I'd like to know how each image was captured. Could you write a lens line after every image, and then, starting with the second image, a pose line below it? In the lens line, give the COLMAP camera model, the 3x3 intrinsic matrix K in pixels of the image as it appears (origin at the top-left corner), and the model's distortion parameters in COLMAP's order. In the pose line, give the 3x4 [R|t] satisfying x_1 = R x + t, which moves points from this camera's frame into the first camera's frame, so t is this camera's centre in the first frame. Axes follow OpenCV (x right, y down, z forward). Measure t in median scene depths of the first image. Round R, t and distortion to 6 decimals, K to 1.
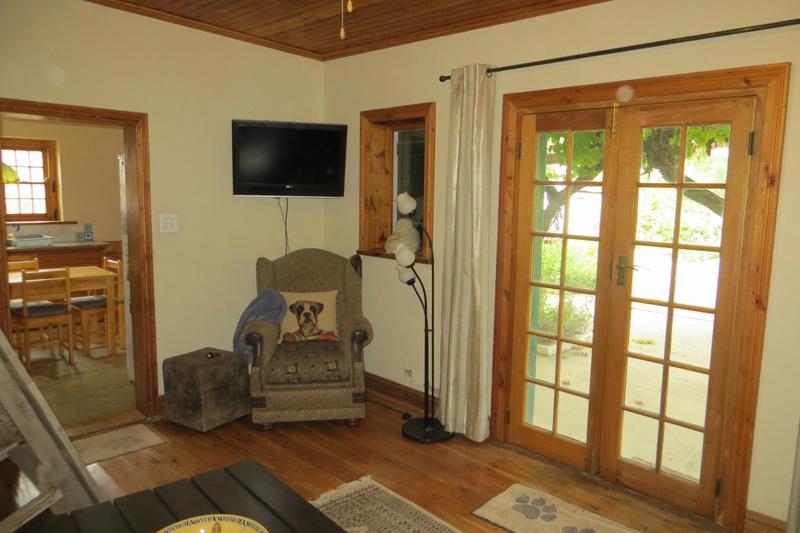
lens RADIAL K [[601.3, 0, 396.2], [0, 601.3, 268.5], [0, 0, 1]] dist [-0.011721, -0.001330]
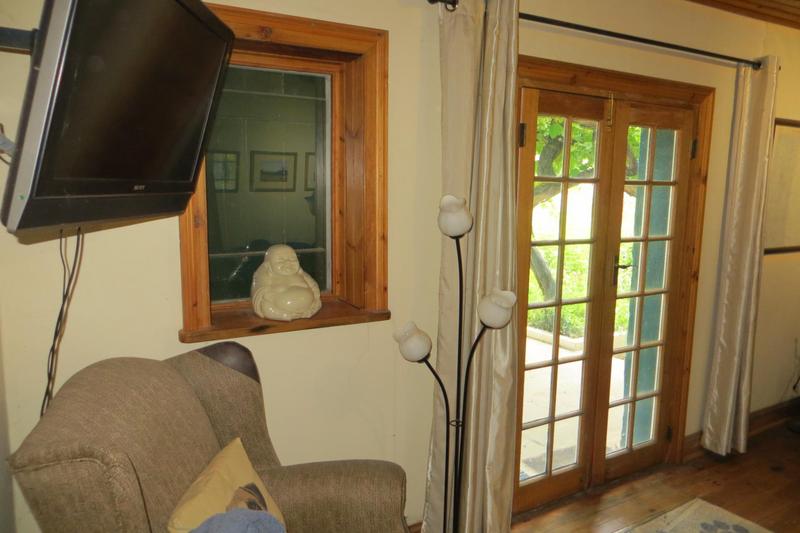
lens RADIAL K [[601.3, 0, 400.2], [0, 601.3, 264.0], [0, 0, 1]] dist [-0.011721, -0.001330]
pose [[0.226682, -0.151448, 0.962122, -0.647551], [0.118019, 0.984829, 0.127216, -0.174819], [-0.966792, 0.084711, 0.241116, 1.124151]]
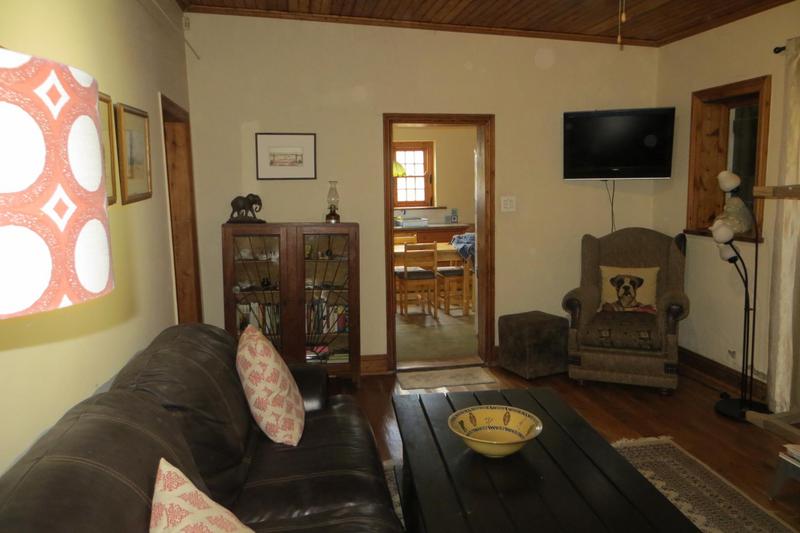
lens RADIAL K [[601.3, 0, 399.5], [0, 601.3, 264.0], [0, 0, 1]] dist [-0.011721, -0.001330]
pose [[0.837043, 0.041184, -0.545585, 0.095452], [-0.036053, 0.999148, 0.020109, 0.026832], [0.545948, 0.002838, 0.837815, -0.121058]]
